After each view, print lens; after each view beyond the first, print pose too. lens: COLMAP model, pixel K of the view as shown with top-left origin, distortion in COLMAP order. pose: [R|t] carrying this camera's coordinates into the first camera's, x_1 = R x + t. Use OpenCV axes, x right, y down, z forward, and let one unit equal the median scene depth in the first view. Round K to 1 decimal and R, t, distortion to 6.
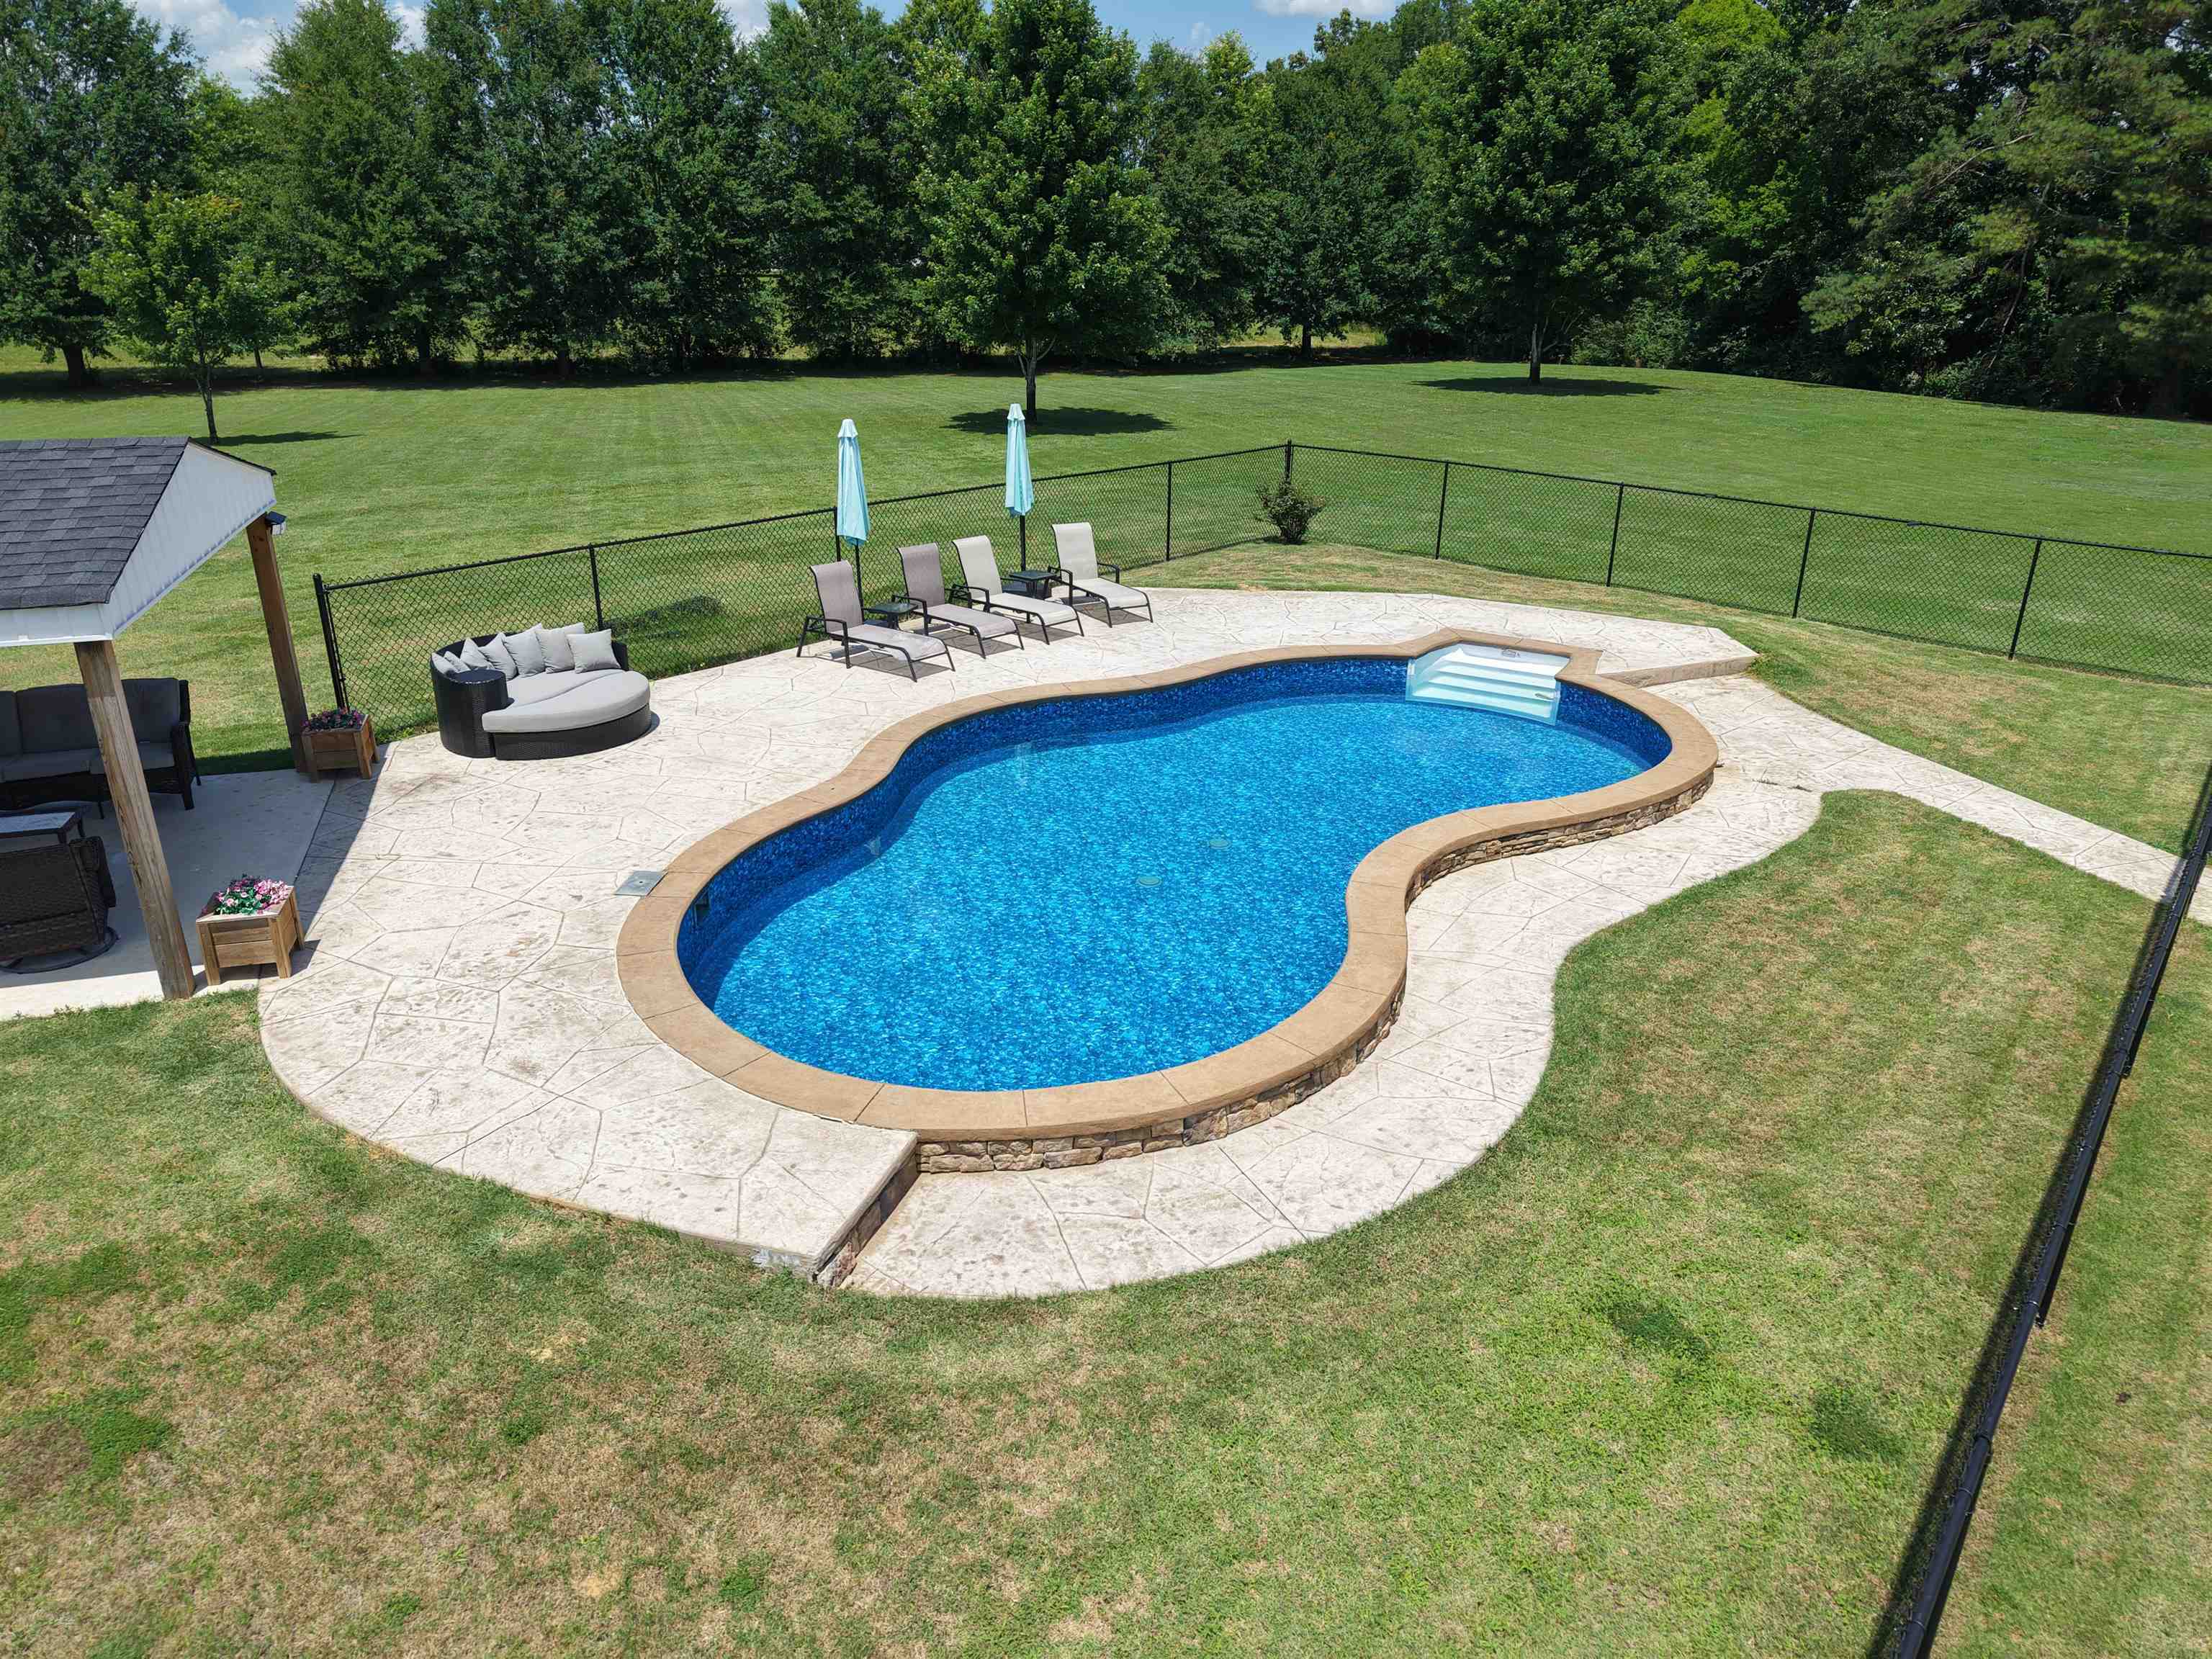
lens RADIAL K [[1608.5, 0, 1098.3], [0, 1608.5, 821.6], [0, 0, 1]] dist [0.060825, -0.063949]
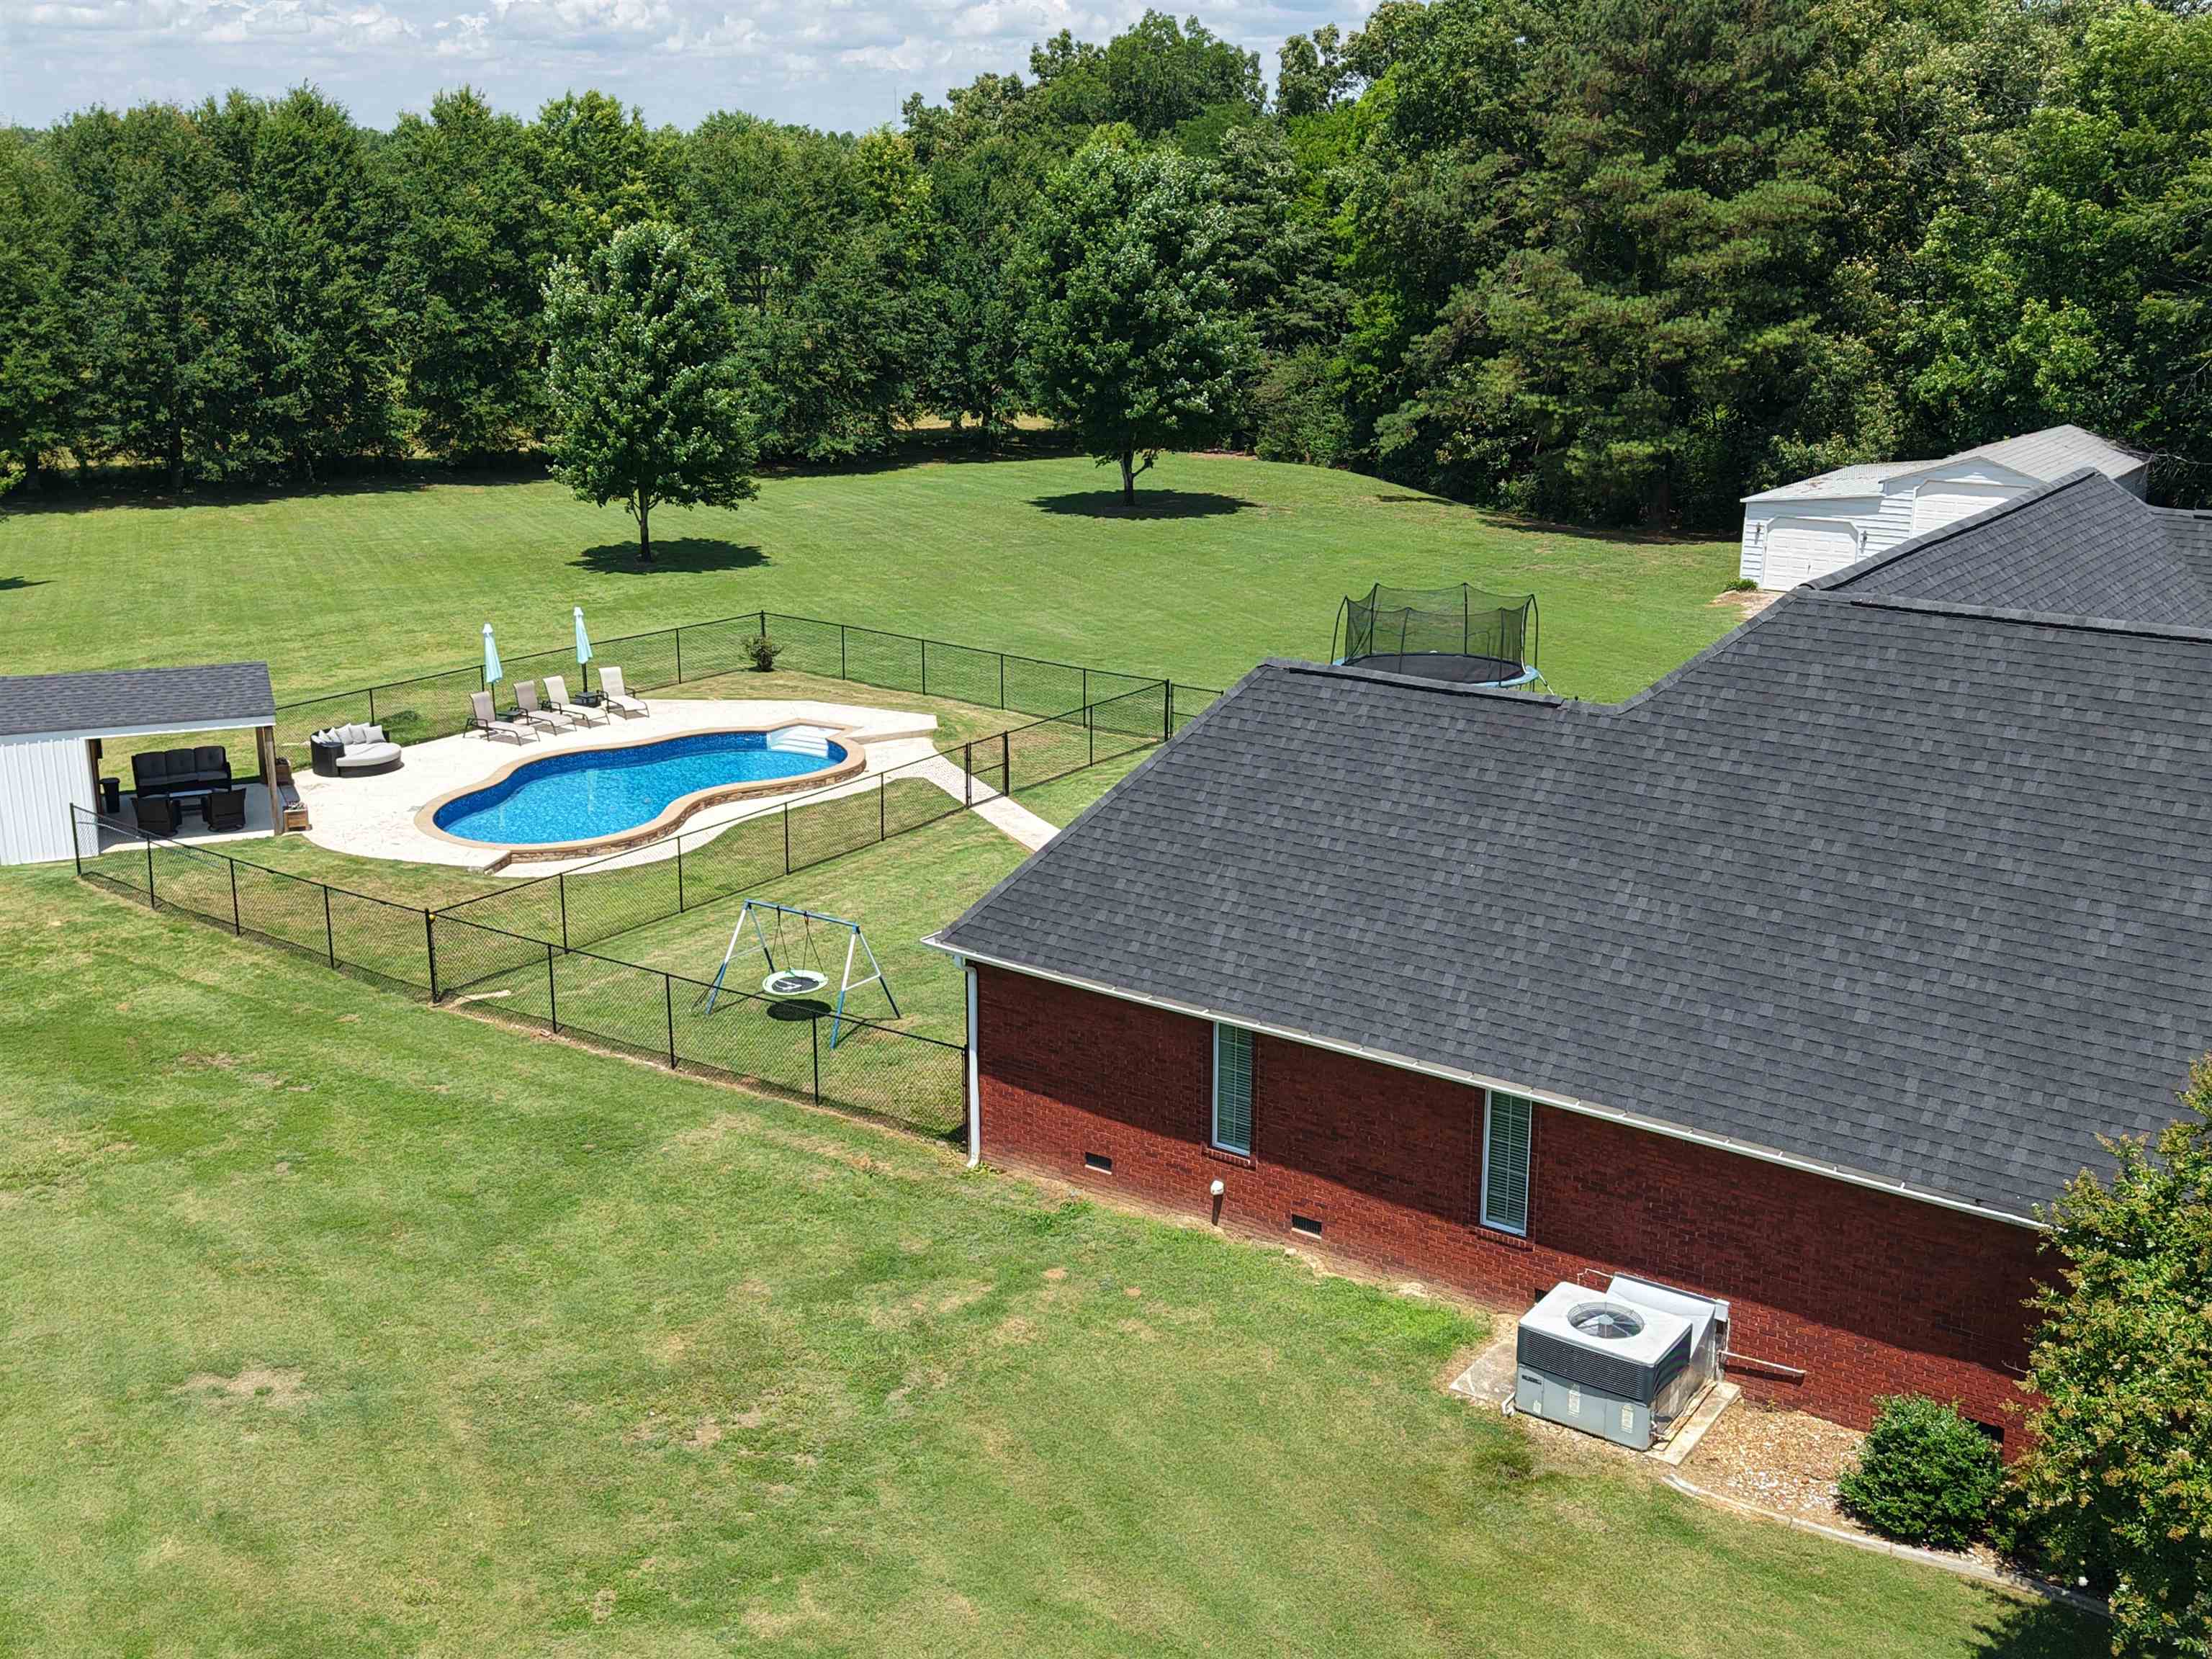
lens RADIAL K [[2300.6, 0, 1104.5], [0, 2300.6, 840.4], [0, 0, 1]] dist [0.184264, -0.668123]
pose [[0.994199, -0.030235, 0.103220, 0.095516], [0.038181, 0.996385, -0.075888, 0.085848], [-0.100553, 0.079389, 0.991759, -0.607303]]
